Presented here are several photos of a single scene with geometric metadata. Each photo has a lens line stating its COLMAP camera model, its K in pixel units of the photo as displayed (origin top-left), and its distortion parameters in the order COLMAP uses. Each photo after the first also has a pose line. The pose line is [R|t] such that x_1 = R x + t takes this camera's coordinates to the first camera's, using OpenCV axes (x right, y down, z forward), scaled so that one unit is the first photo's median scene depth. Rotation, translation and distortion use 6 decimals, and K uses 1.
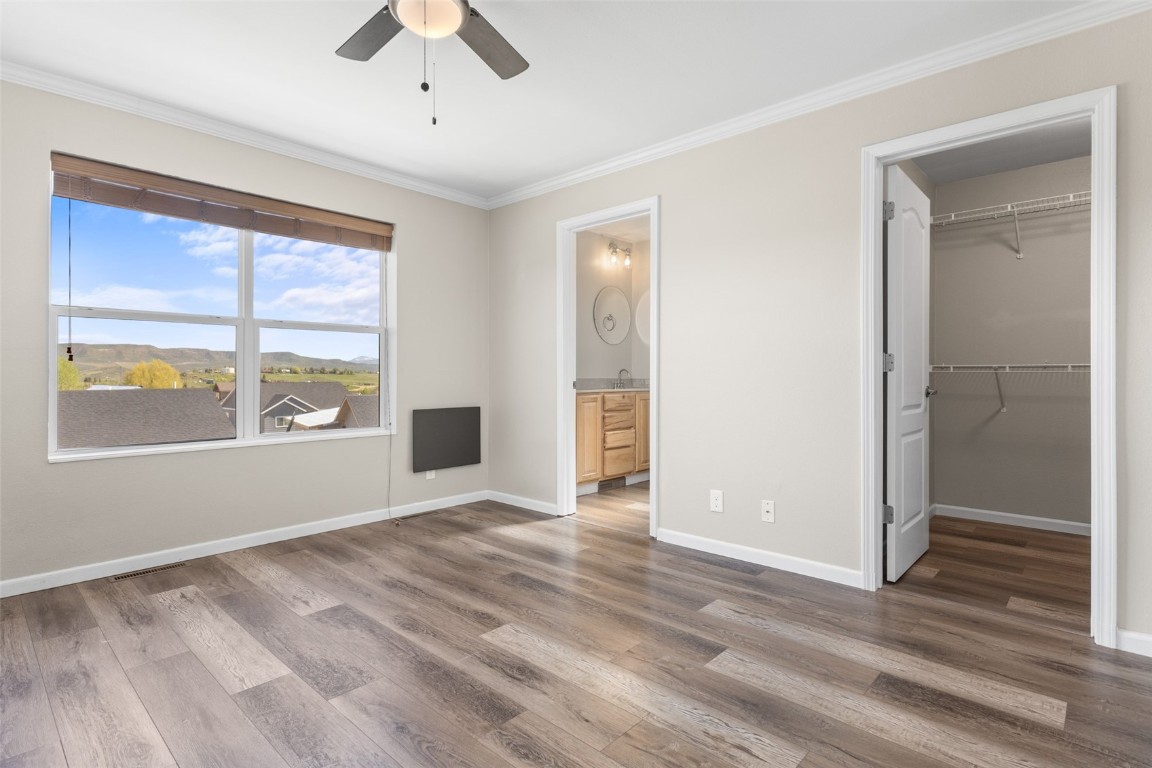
lens RADIAL K [[563.9, 0, 576.5], [0, 563.9, 379.1], [0, 0, 1]] dist [0.004398, 0.000258]
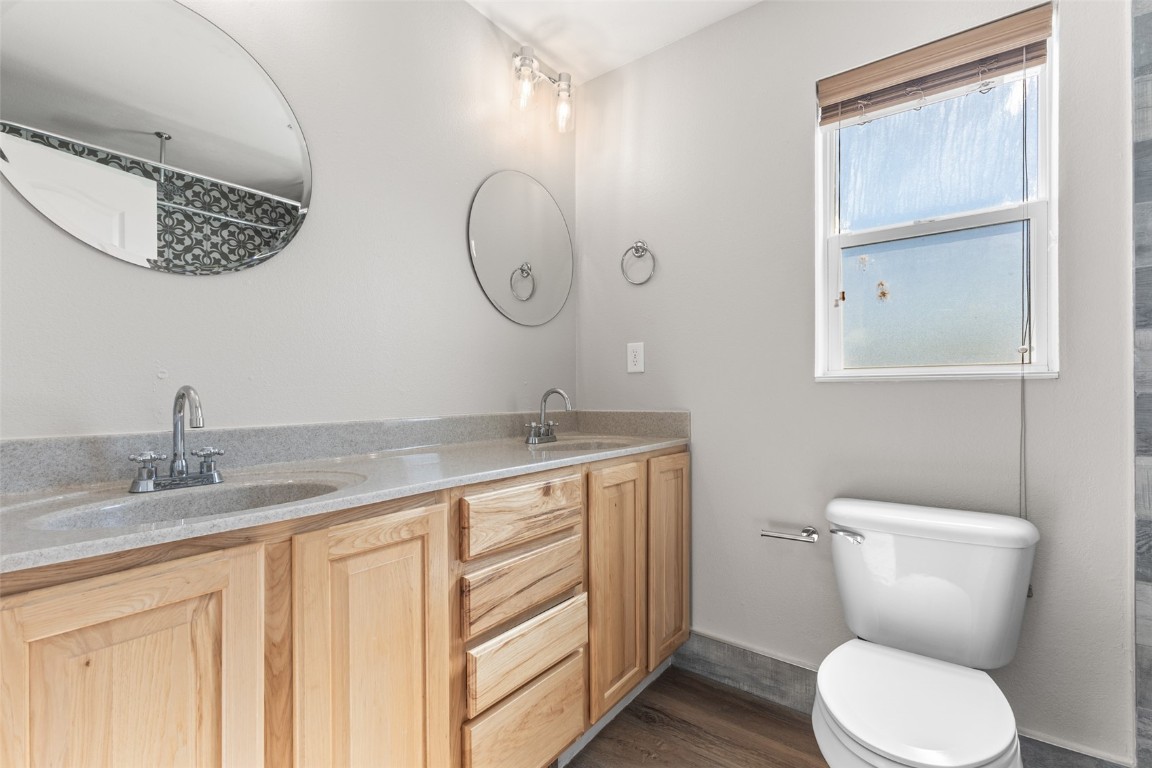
lens RADIAL K [[515.6, 0, 575.5], [0, 515.6, 388.0], [0, 0, 1]] dist [0.013390, -0.002200]
pose [[0.995593, -0.007818, 0.093452, 0.113437], [0.008645, 0.999927, -0.008442, -0.026431], [-0.093380, 0.009213, 0.995588, 1.137692]]
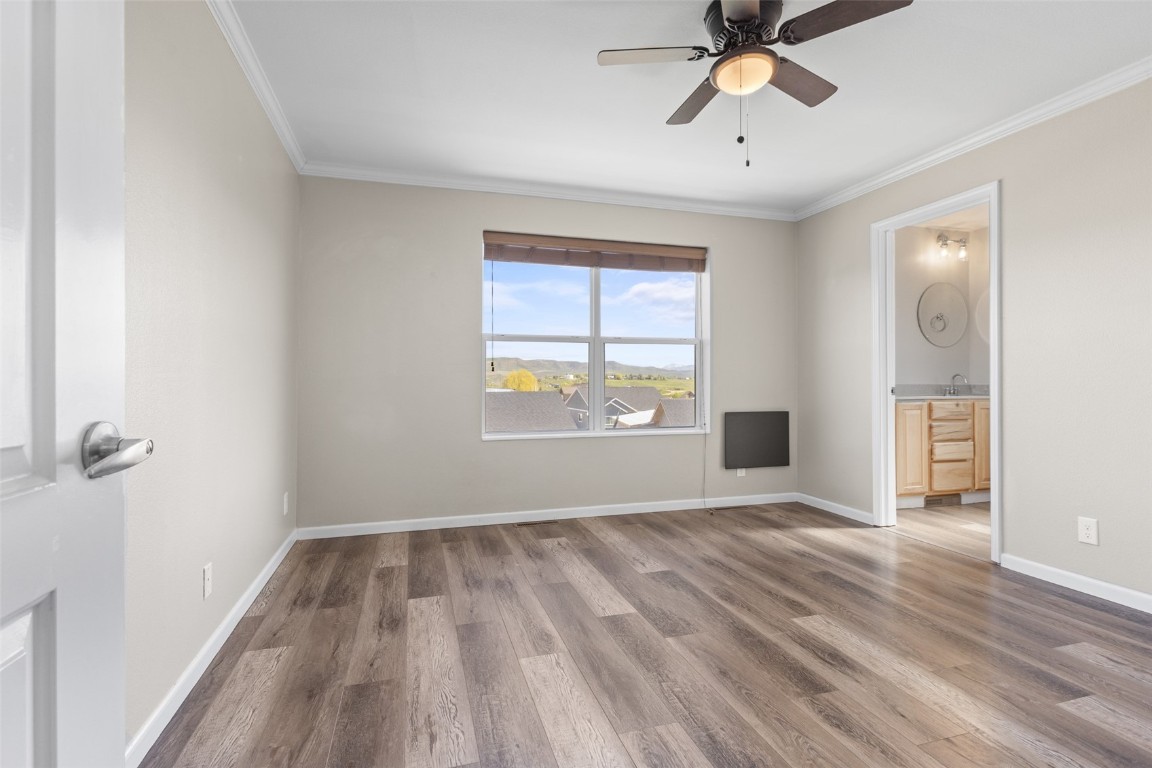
lens RADIAL K [[552.5, 0, 573.1], [0, 552.5, 373.9], [0, 0, 1]] dist [0.002954, -0.002222]
pose [[0.859000, -0.007277, -0.511923, 0.013452], [-0.002507, 0.999827, -0.018420, -0.000111], [0.511969, 0.017106, 0.858834, -0.111231]]
